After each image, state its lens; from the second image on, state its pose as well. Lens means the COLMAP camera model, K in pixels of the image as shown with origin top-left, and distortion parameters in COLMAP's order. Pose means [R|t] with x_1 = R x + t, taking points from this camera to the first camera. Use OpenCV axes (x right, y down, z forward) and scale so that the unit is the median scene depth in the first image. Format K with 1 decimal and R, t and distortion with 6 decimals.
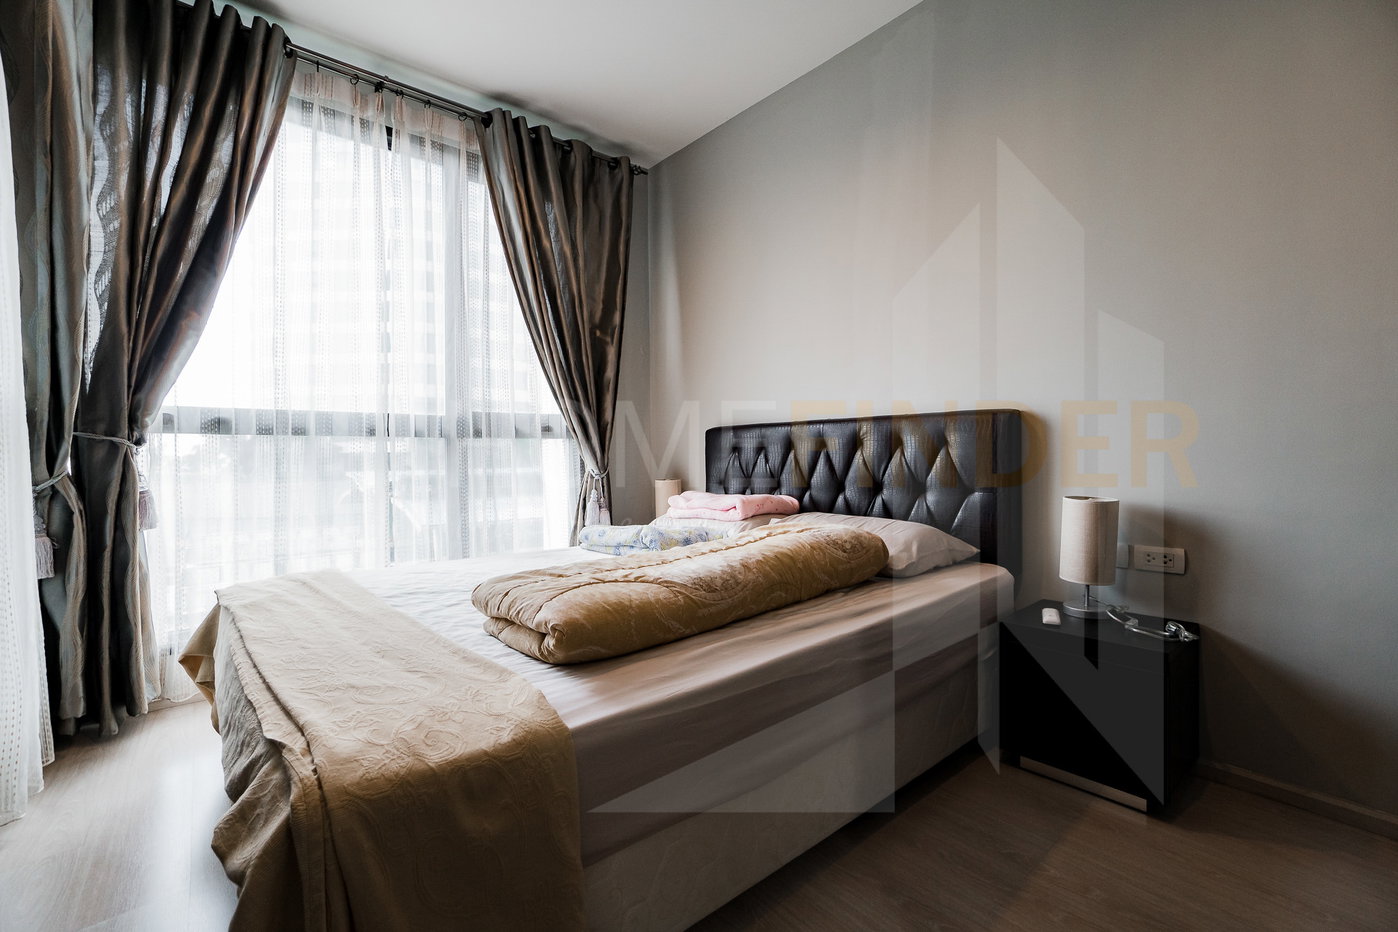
lens RADIAL K [[612.3, 0, 701.3], [0, 612.3, 468.1], [0, 0, 1]] dist [-0.014538, 0.000226]
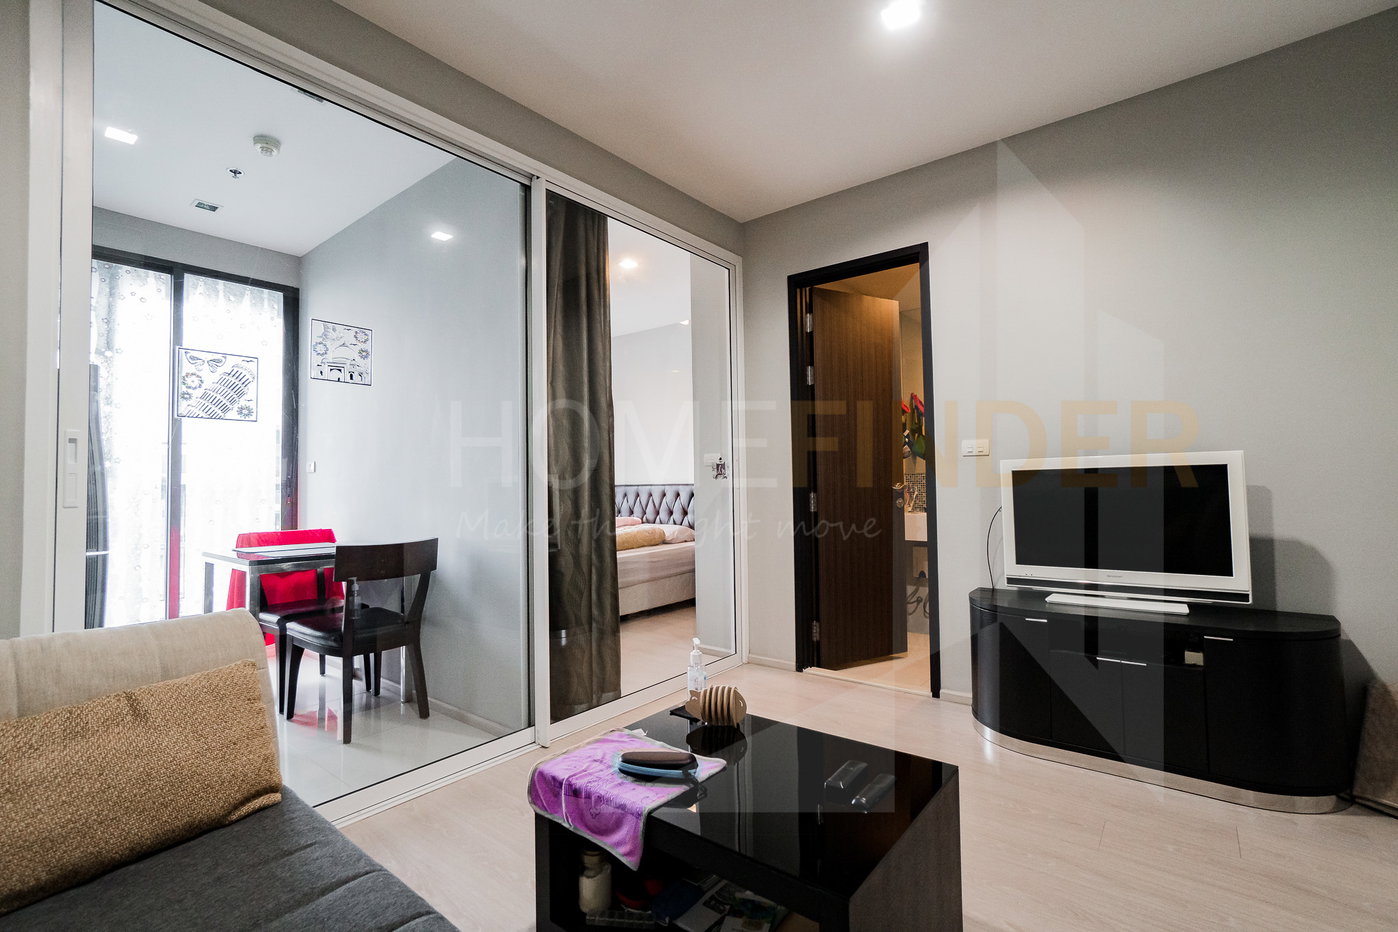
lens RADIAL K [[612.3, 0, 697.3], [0, 612.3, 468.0], [0, 0, 1]] dist [-0.014538, 0.000226]
pose [[0.980769, -0.008614, 0.194982, -0.084096], [0.015967, 0.999218, -0.036169, -0.055315], [-0.194518, 0.038587, 0.980140, -1.342794]]
